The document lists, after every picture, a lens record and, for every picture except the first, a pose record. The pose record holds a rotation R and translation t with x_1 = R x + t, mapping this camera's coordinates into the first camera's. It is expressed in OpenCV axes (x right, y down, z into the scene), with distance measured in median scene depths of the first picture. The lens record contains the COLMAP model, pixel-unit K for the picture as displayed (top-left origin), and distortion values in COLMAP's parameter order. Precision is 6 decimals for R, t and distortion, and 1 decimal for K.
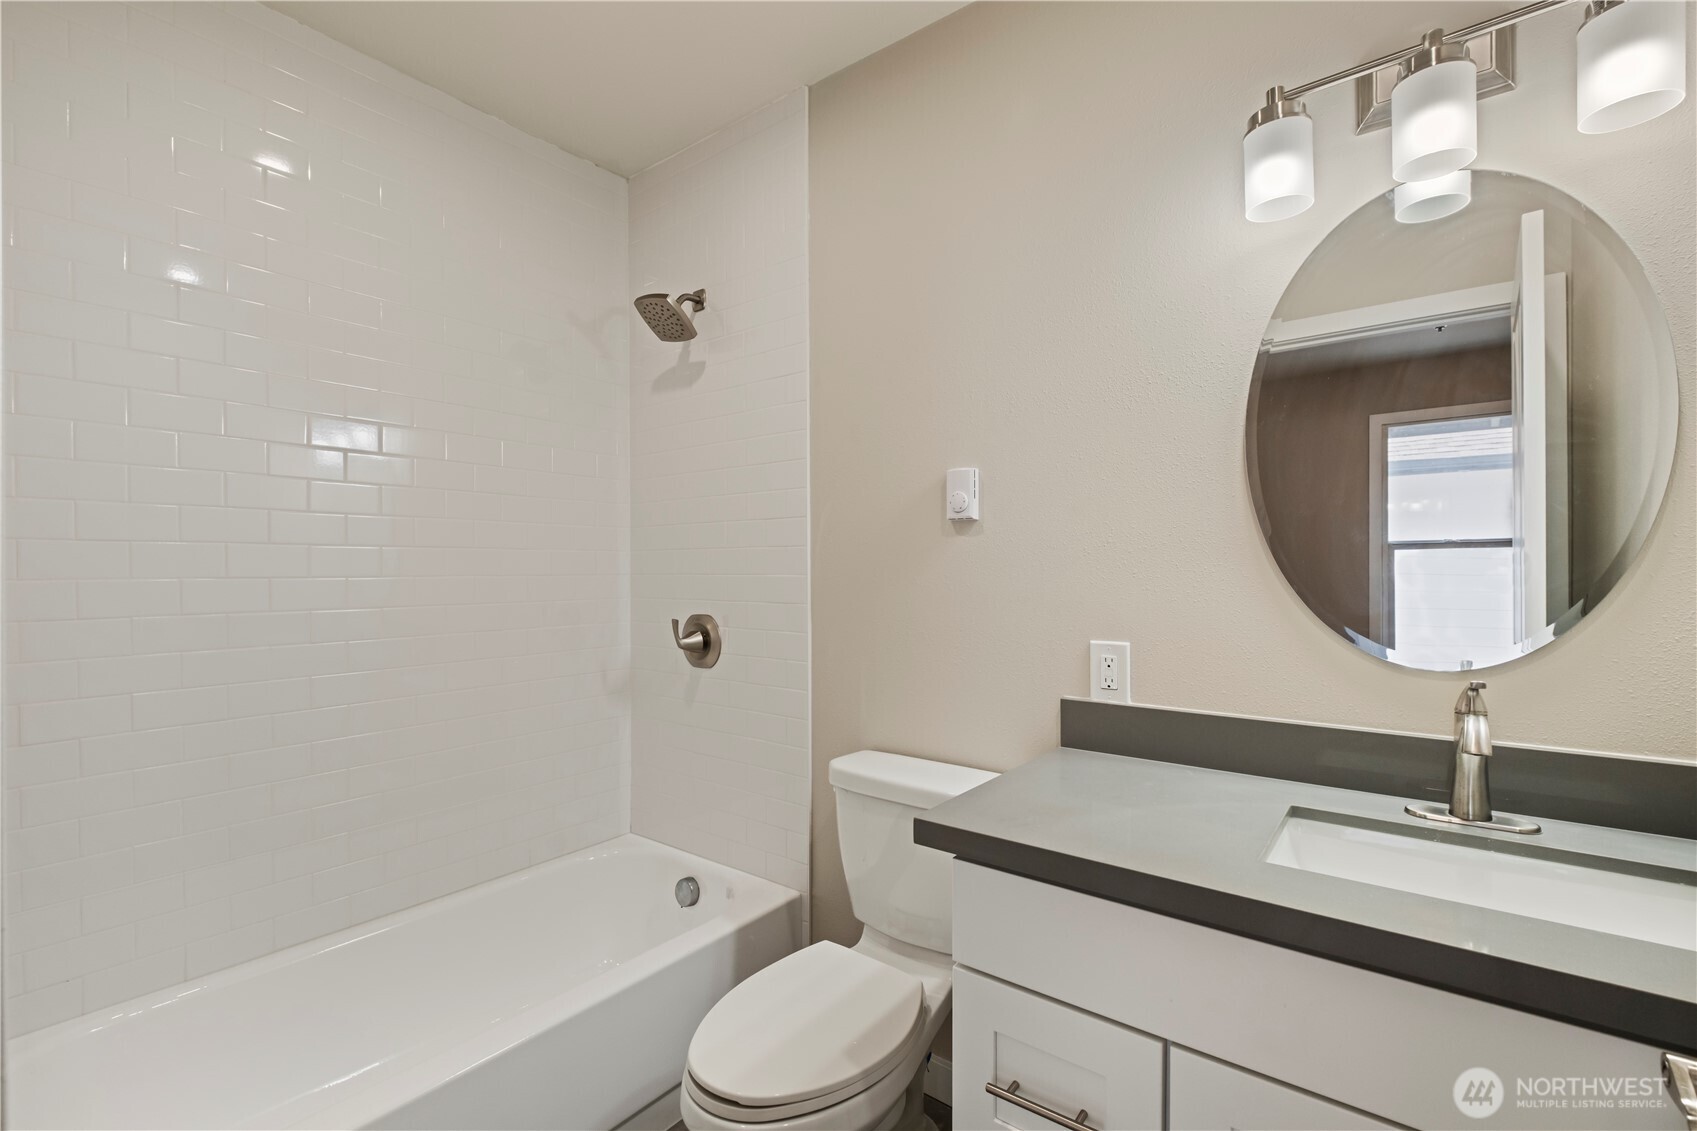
lens RADIAL K [[754.7, 0, 851.2], [0, 754.7, 571.4], [0, 0, 1]] dist [0.010773, -0.006629]
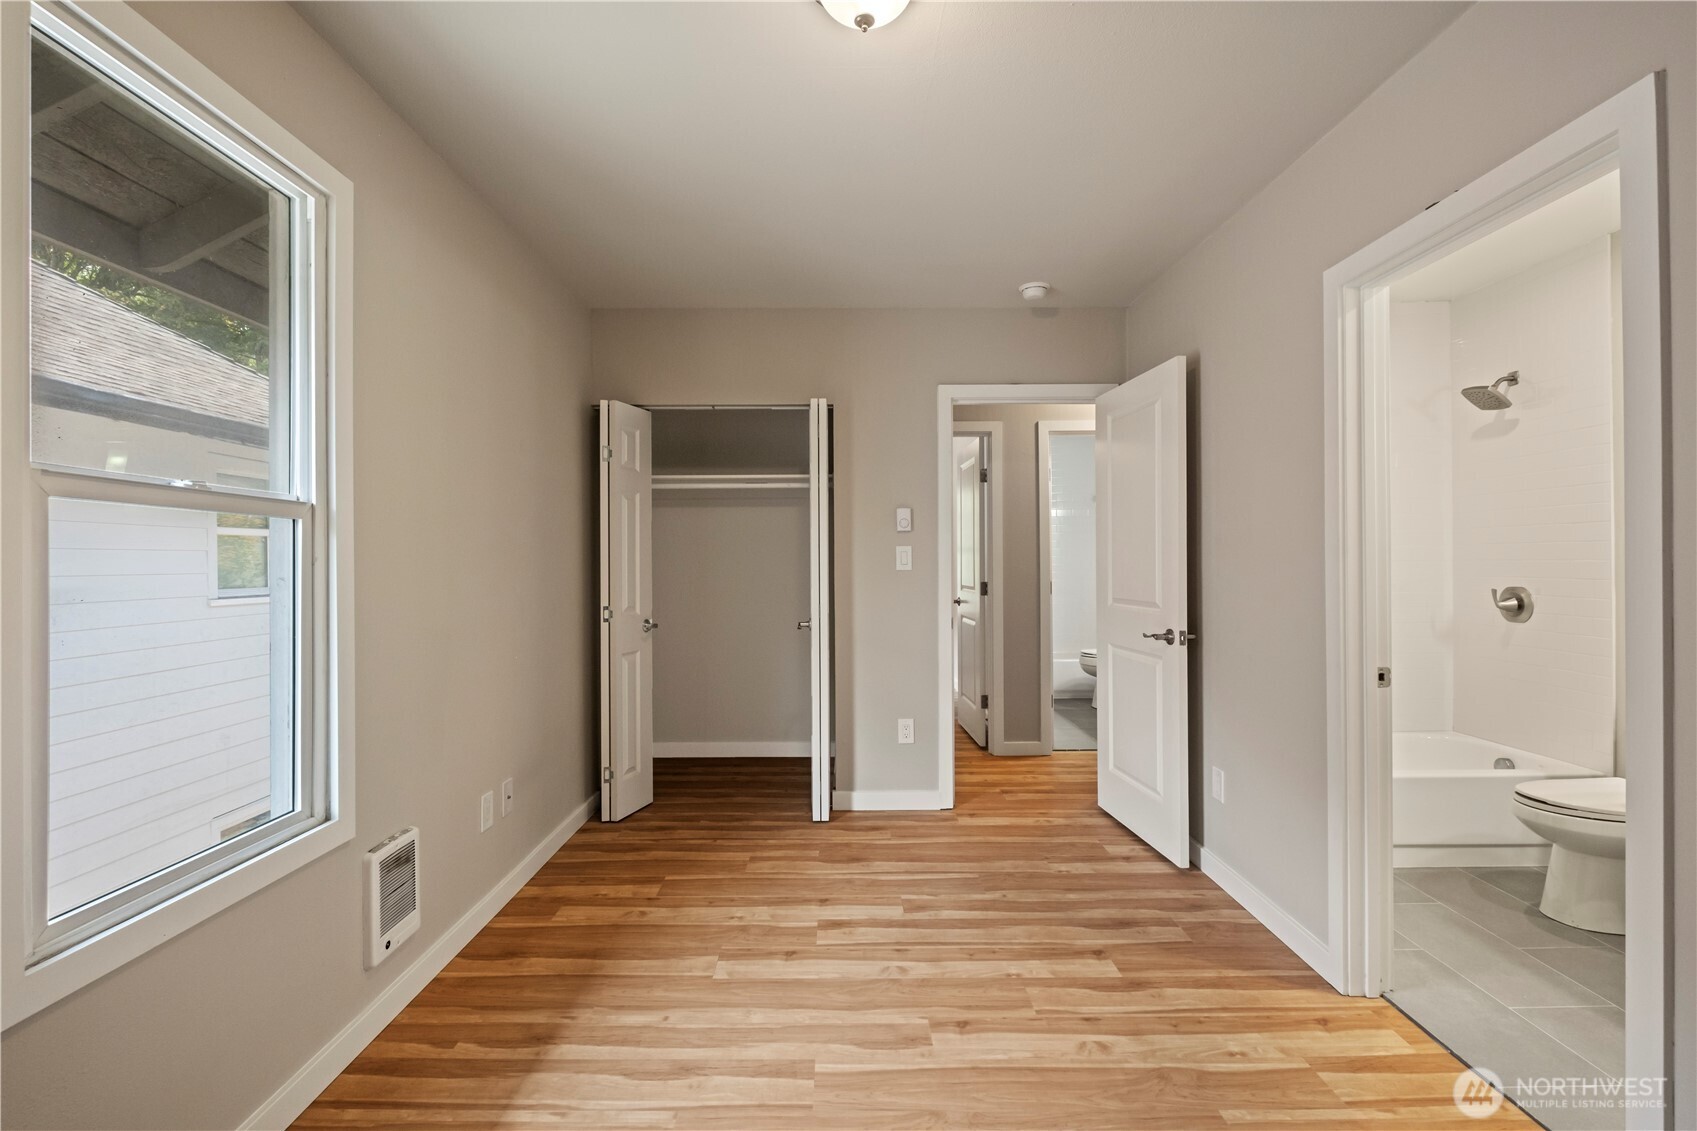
lens RADIAL K [[754.7, 0, 800.4], [0, 754.7, 555.9], [0, 0, 1]] dist [0.010773, -0.006629]
pose [[0.577724, -0.001104, -0.816231, 0.215841], [0.010902, 0.999920, 0.006364, -0.031068], [0.816159, -0.012575, 0.577690, -1.061649]]
